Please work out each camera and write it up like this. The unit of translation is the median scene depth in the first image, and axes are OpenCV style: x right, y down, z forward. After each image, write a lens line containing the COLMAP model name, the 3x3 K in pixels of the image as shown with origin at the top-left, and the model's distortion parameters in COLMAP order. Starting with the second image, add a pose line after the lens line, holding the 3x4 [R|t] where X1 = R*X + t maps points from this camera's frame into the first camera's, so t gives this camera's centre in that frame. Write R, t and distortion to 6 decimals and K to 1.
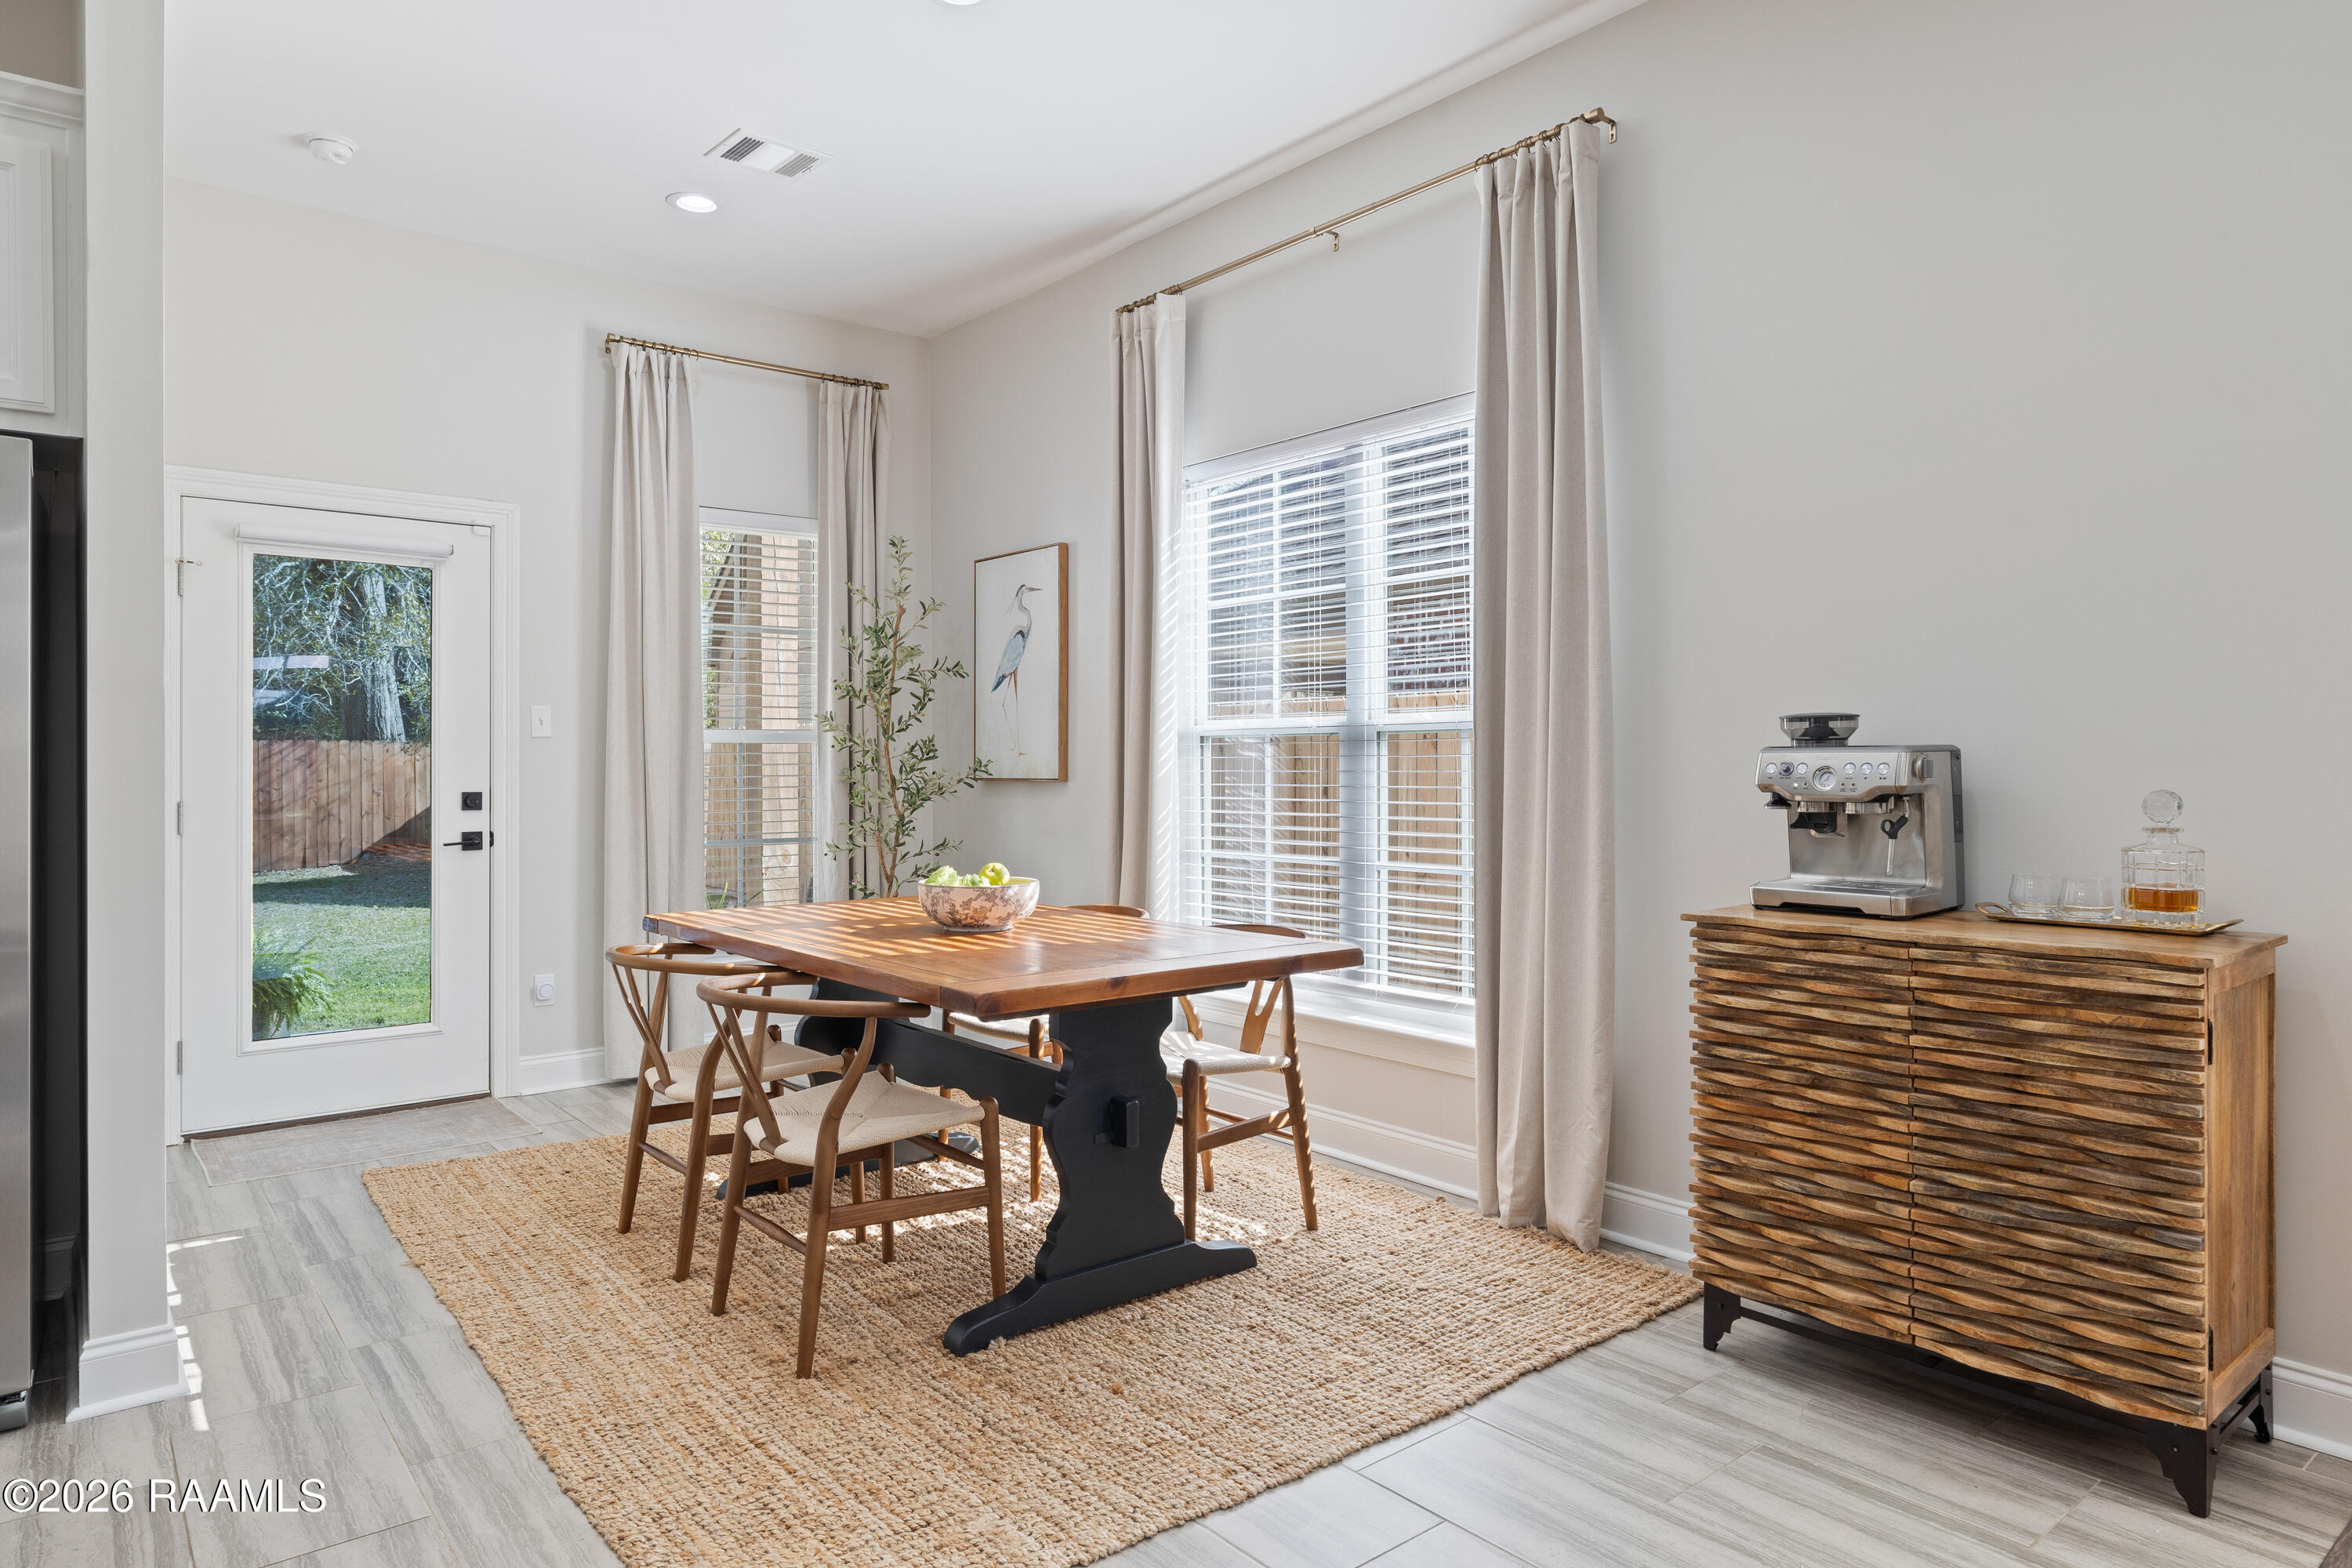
lens RADIAL K [[1391.2, 0, 1176.0], [0, 1391.2, 784.0], [0, 0, 1]] dist [-0.007165, 0.001493]
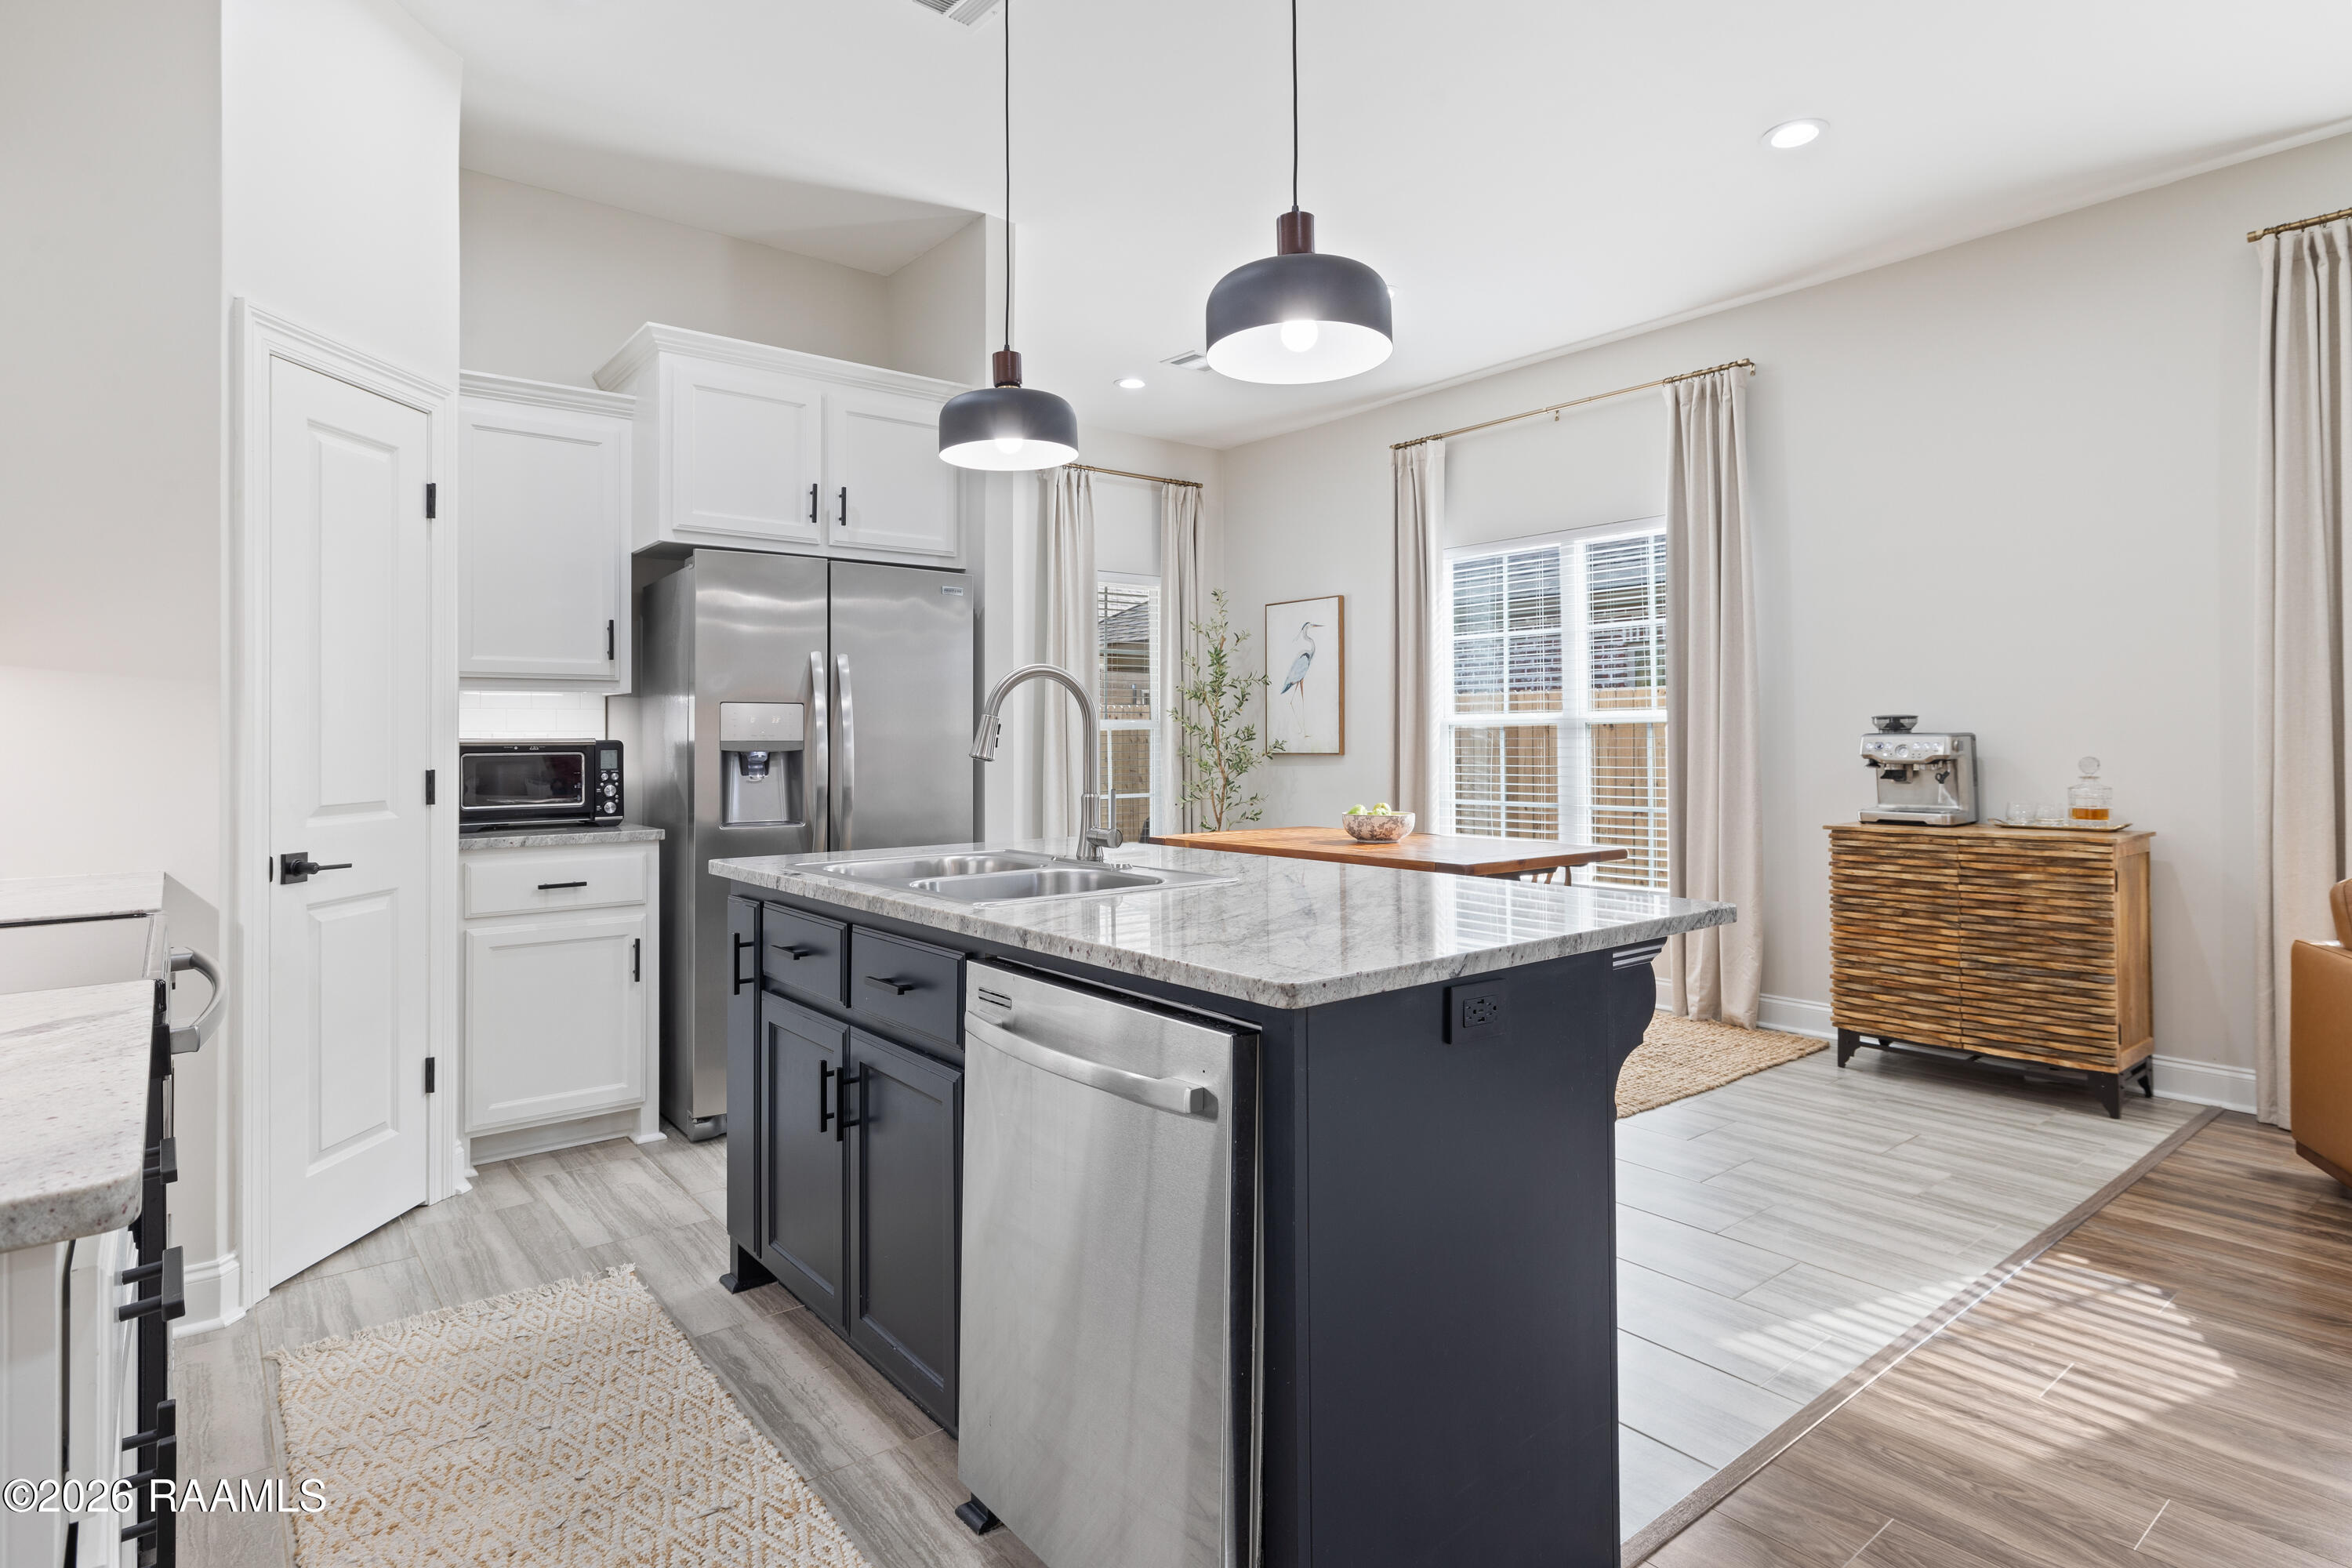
lens RADIAL K [[1240.7, 0, 1183.3], [0, 1240.7, 733.8], [0, 0, 1]] dist [0.000544, -0.000519]
pose [[0.999994, -0.001769, -0.002812, -0.469900], [0.001711, 0.999787, -0.020575, 0.005178], [0.002848, 0.020570, 0.999784, -0.630750]]
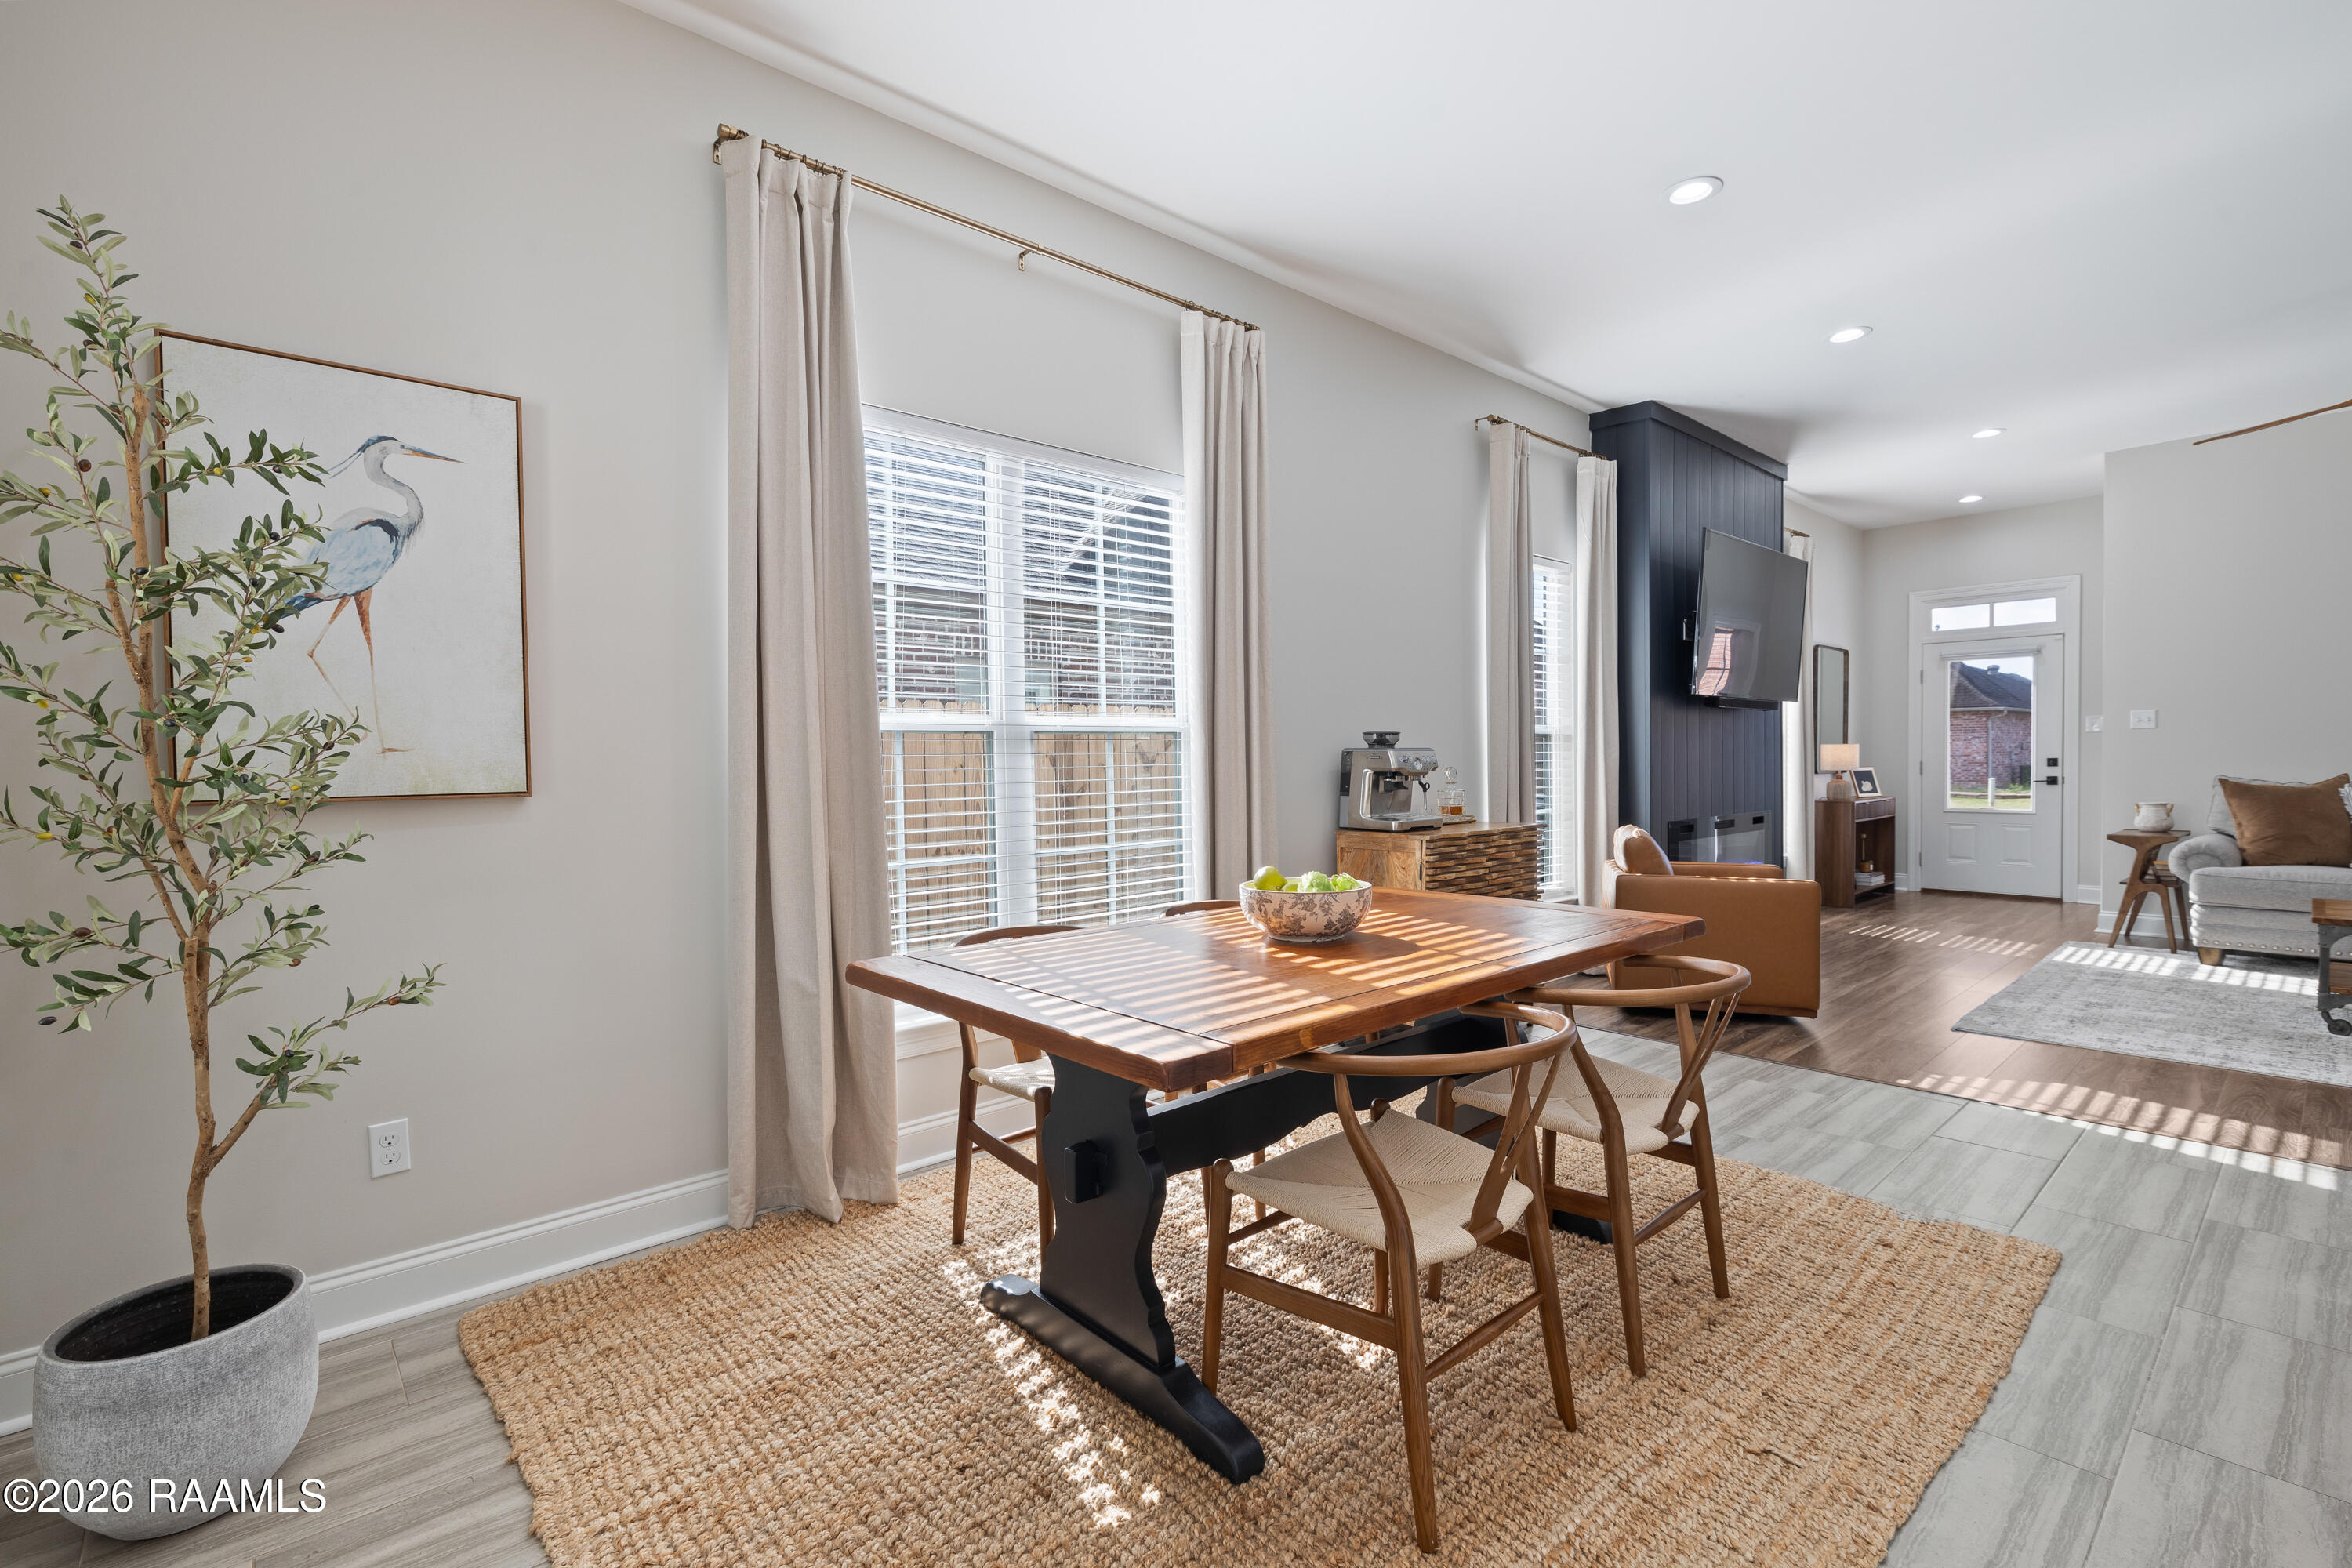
lens RADIAL K [[1065.1, 0, 1176.0], [0, 1065.1, 784.0], [0, 0, 1]] dist [-0.002259, -0.000173]
pose [[-0.045004, -0.021304, 0.998760, -1.054549], [0.027473, 0.999368, 0.022555, -0.019240], [-0.998609, 0.028454, -0.044391, 1.408206]]
